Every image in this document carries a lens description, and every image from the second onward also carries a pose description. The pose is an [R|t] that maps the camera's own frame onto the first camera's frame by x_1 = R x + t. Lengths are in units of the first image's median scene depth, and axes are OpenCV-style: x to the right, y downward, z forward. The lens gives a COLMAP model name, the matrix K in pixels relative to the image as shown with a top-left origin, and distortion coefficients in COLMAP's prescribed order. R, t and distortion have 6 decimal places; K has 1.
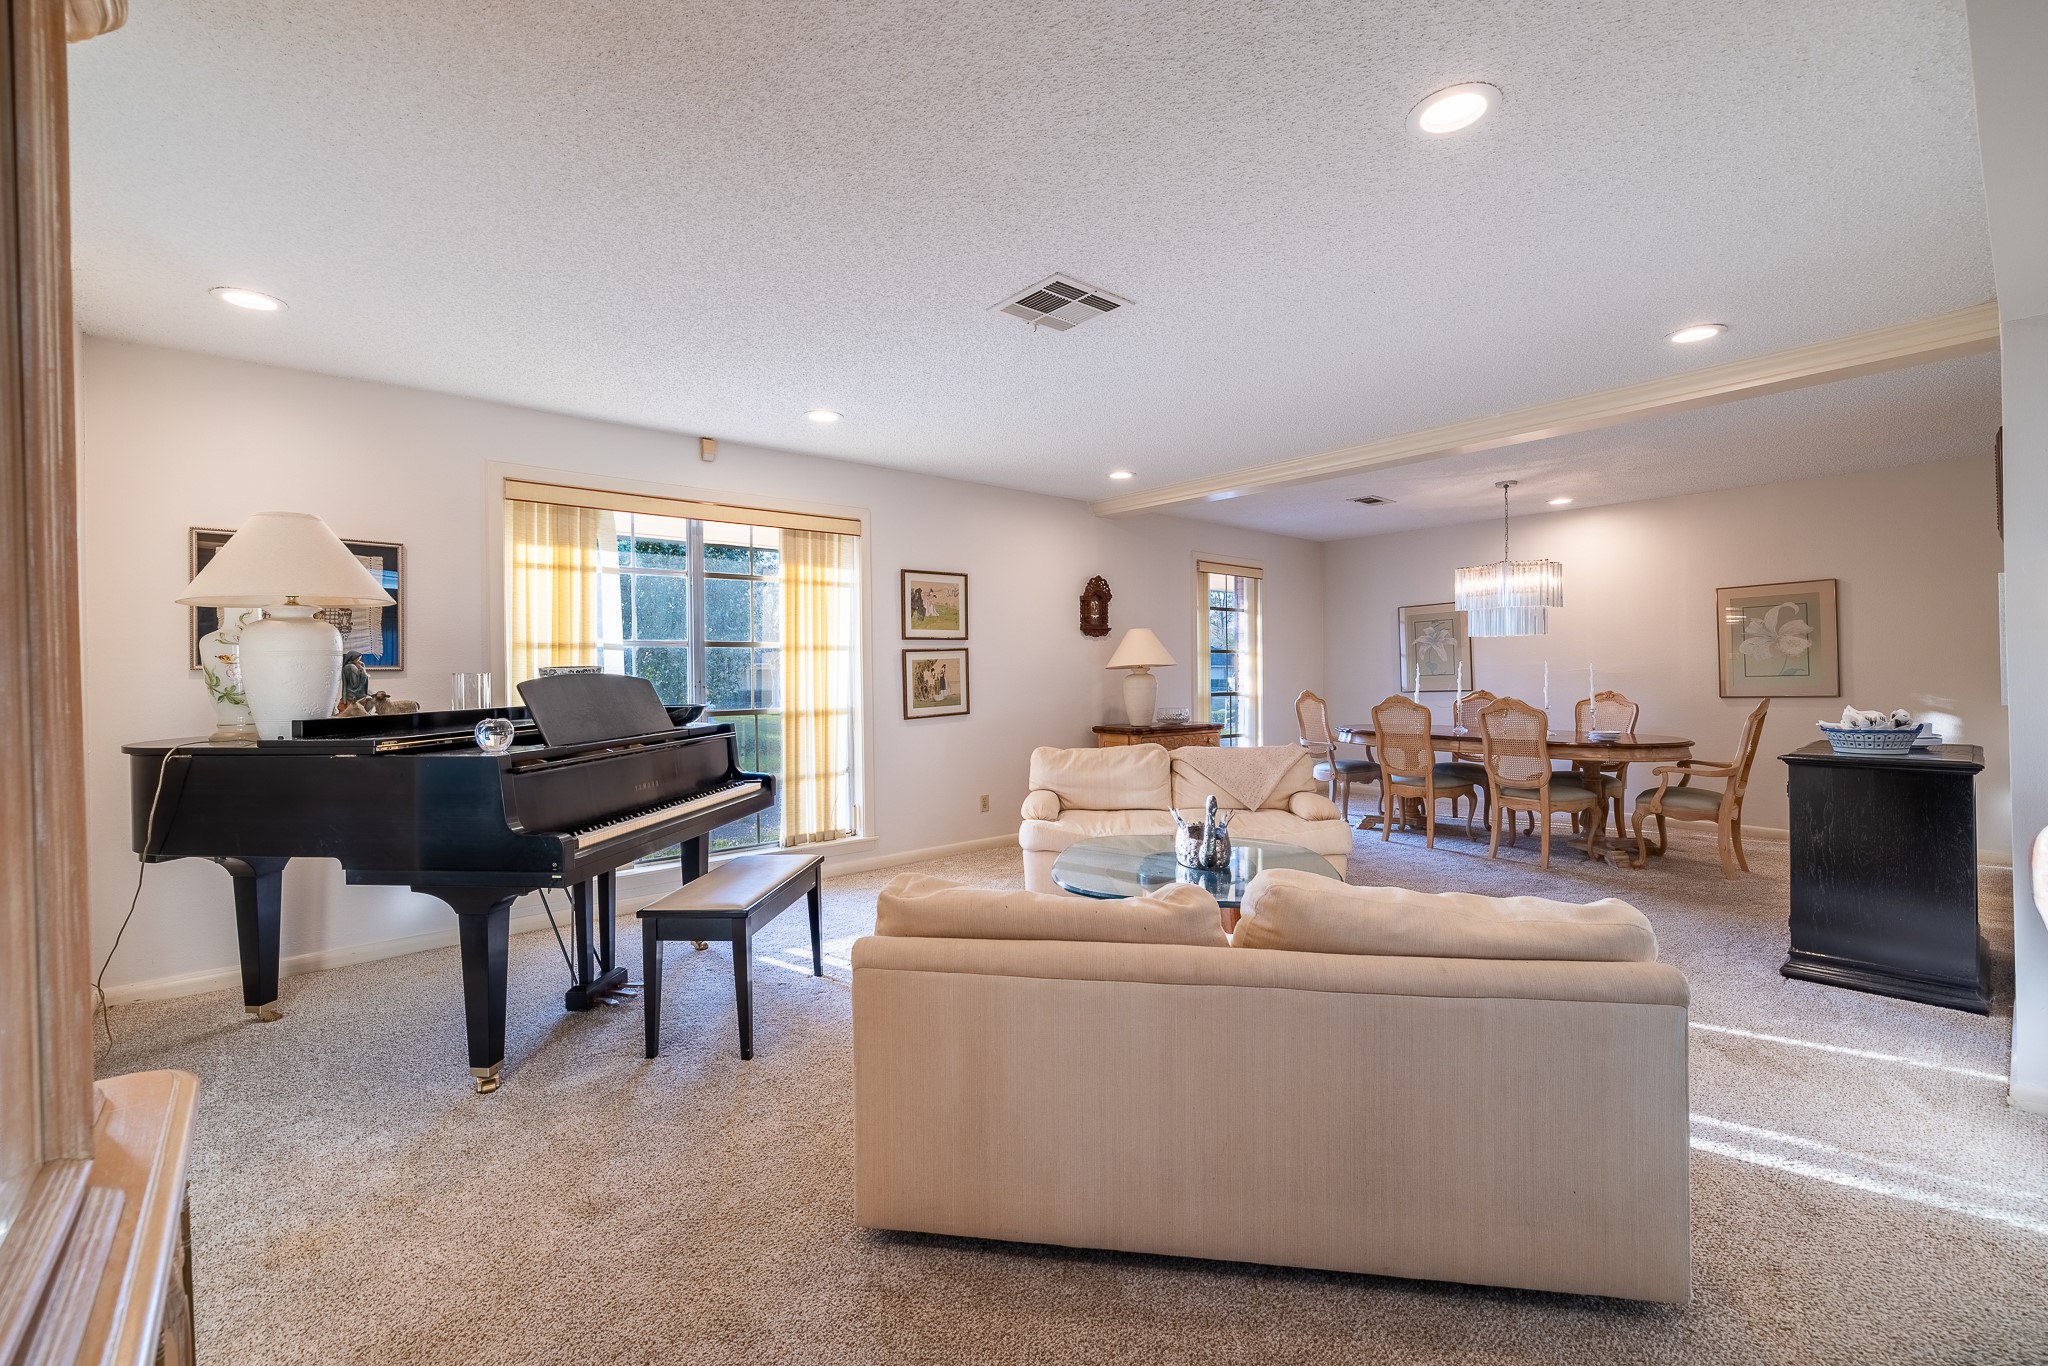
lens RADIAL K [[875.2, 0, 1021.0], [0, 875.2, 682.9], [0, 0, 1]] dist [-0.003125, 0.000566]
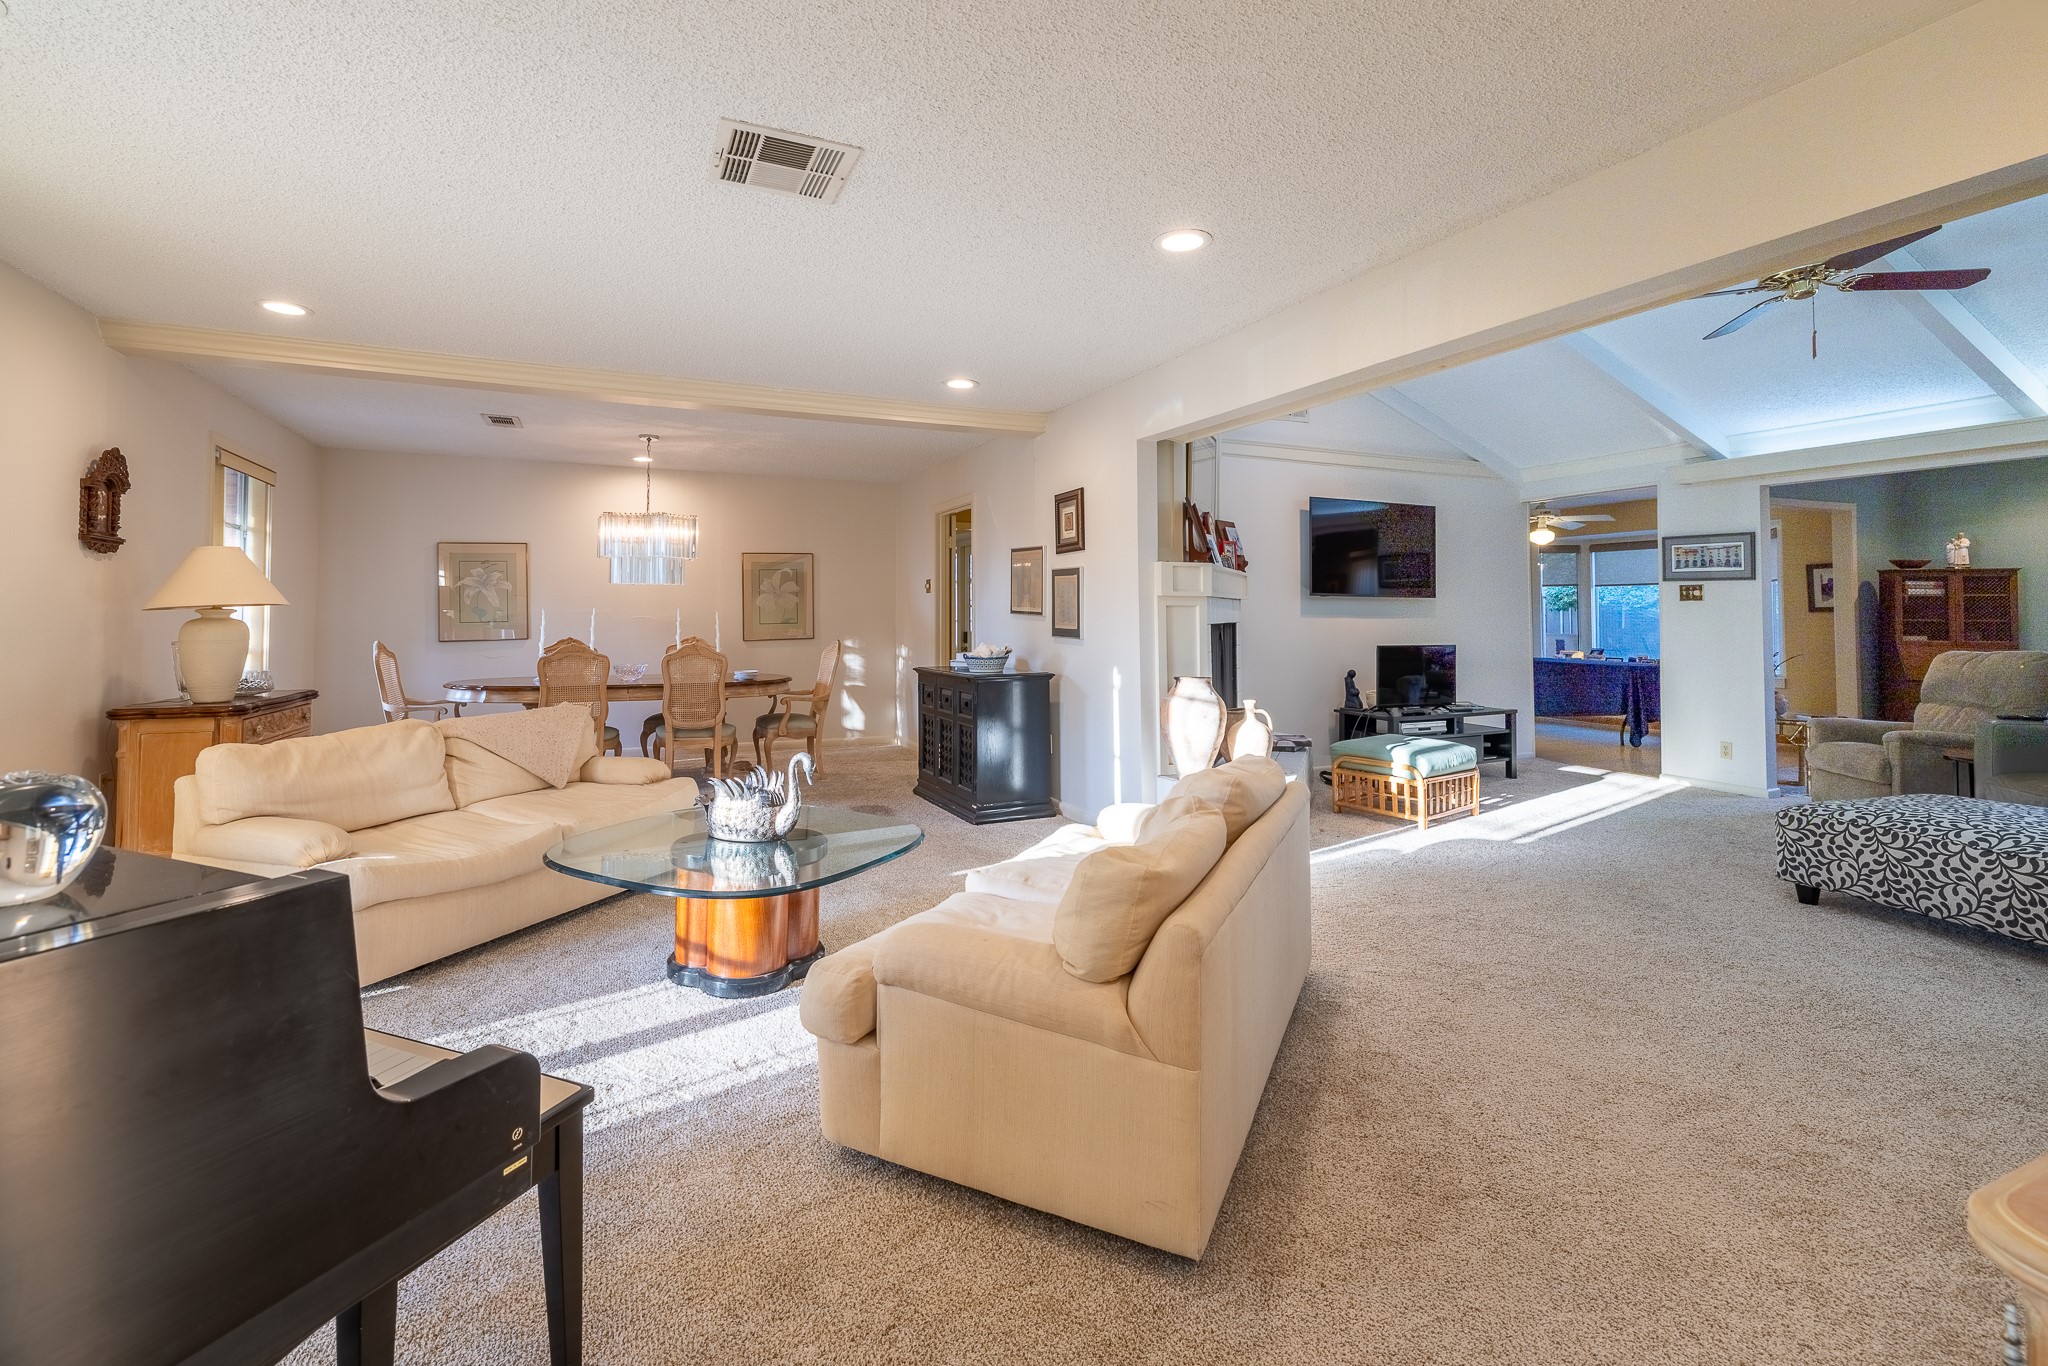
lens RADIAL K [[875.2, 0, 1077.4], [0, 875.2, 611.3], [0, 0, 1]] dist [-0.003125, 0.000566]
pose [[0.267954, 0.015894, 0.963300, -0.299182], [0.005102, 0.999826, -0.017916, -0.001192], [-0.963418, 0.009715, 0.267827, 0.241339]]
